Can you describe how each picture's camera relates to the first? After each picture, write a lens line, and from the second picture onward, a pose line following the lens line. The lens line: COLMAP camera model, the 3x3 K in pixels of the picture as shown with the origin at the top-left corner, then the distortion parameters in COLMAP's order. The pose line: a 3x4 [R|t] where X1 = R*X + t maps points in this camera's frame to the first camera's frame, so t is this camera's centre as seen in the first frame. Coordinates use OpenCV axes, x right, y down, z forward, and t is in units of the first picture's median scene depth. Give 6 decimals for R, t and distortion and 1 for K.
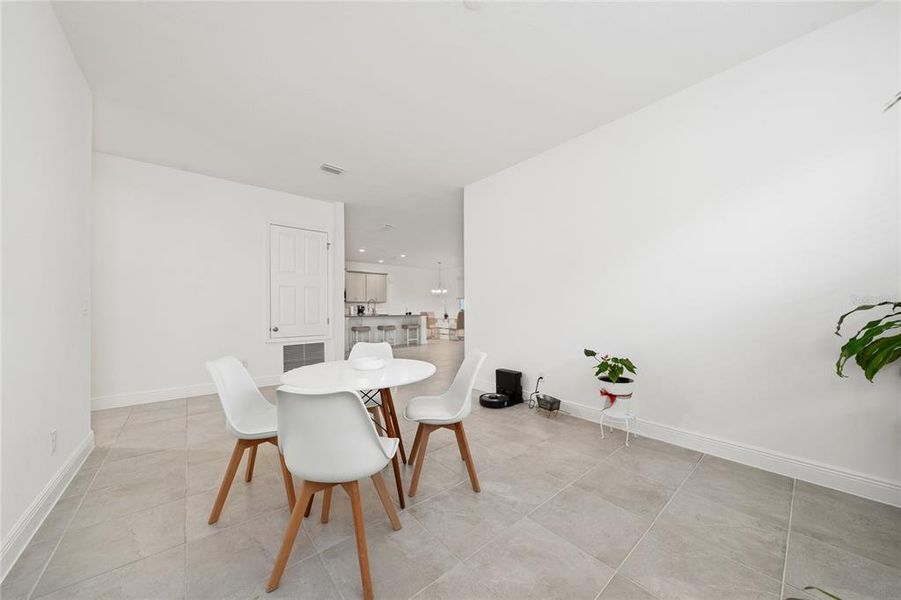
lens RADIAL K [[312.7, 0, 453.5], [0, 312.7, 304.9], [0, 0, 1]] dist [-0.002864, -0.000185]
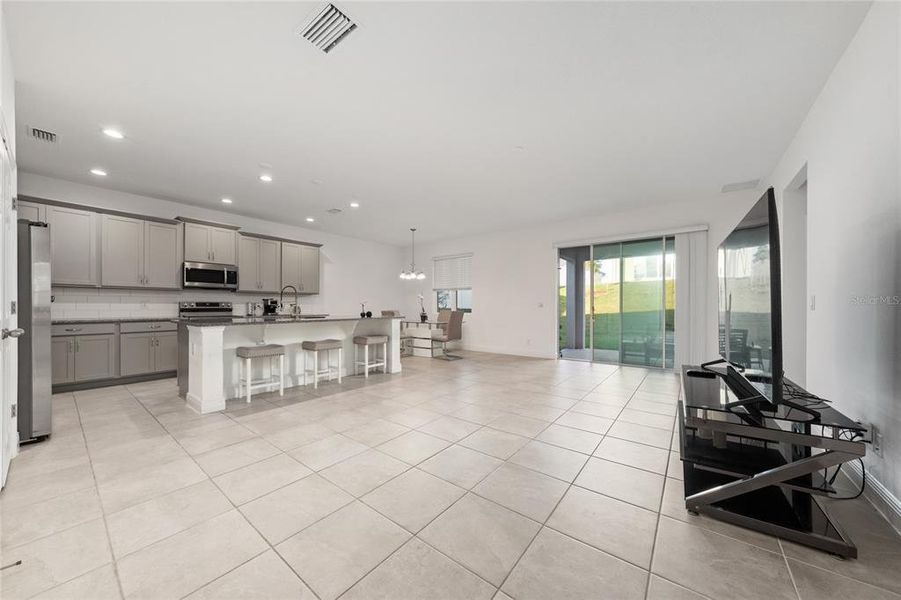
lens RADIAL K [[312.7, 0, 448.2], [0, 312.7, 303.7], [0, 0, 1]] dist [-0.002864, -0.000185]
pose [[0.980959, 0.004233, 0.194170, -0.095327], [-0.003746, 0.999989, -0.002874, 0.010253], [-0.194180, 0.002092, 0.980964, 0.393762]]
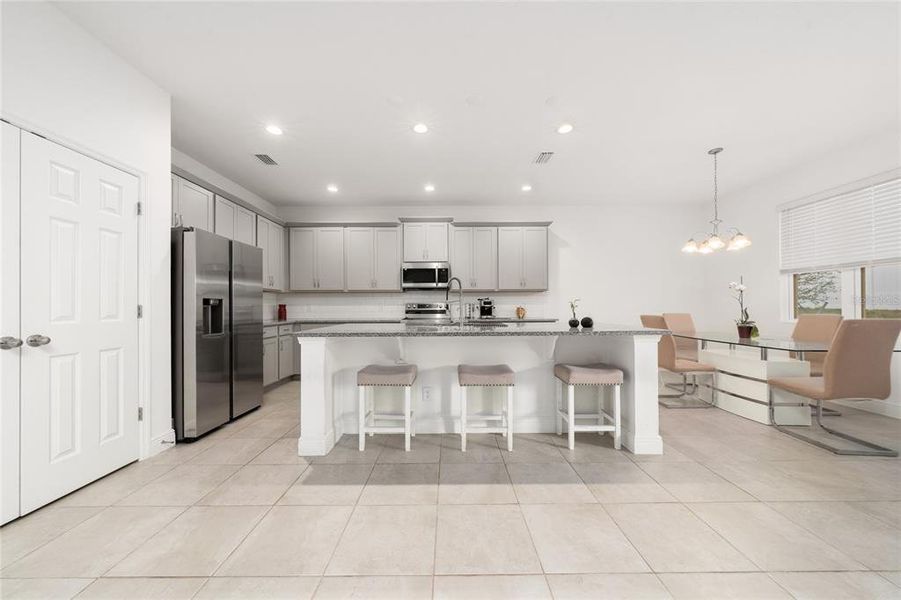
lens RADIAL K [[312.7, 0, 453.7], [0, 312.7, 306.4], [0, 0, 1]] dist [-0.002864, -0.000185]
pose [[0.771959, -0.003368, -0.635664, -0.048799], [0.007990, 0.999958, 0.004404, 0.009938], [0.635623, -0.008479, 0.771953, 0.614328]]
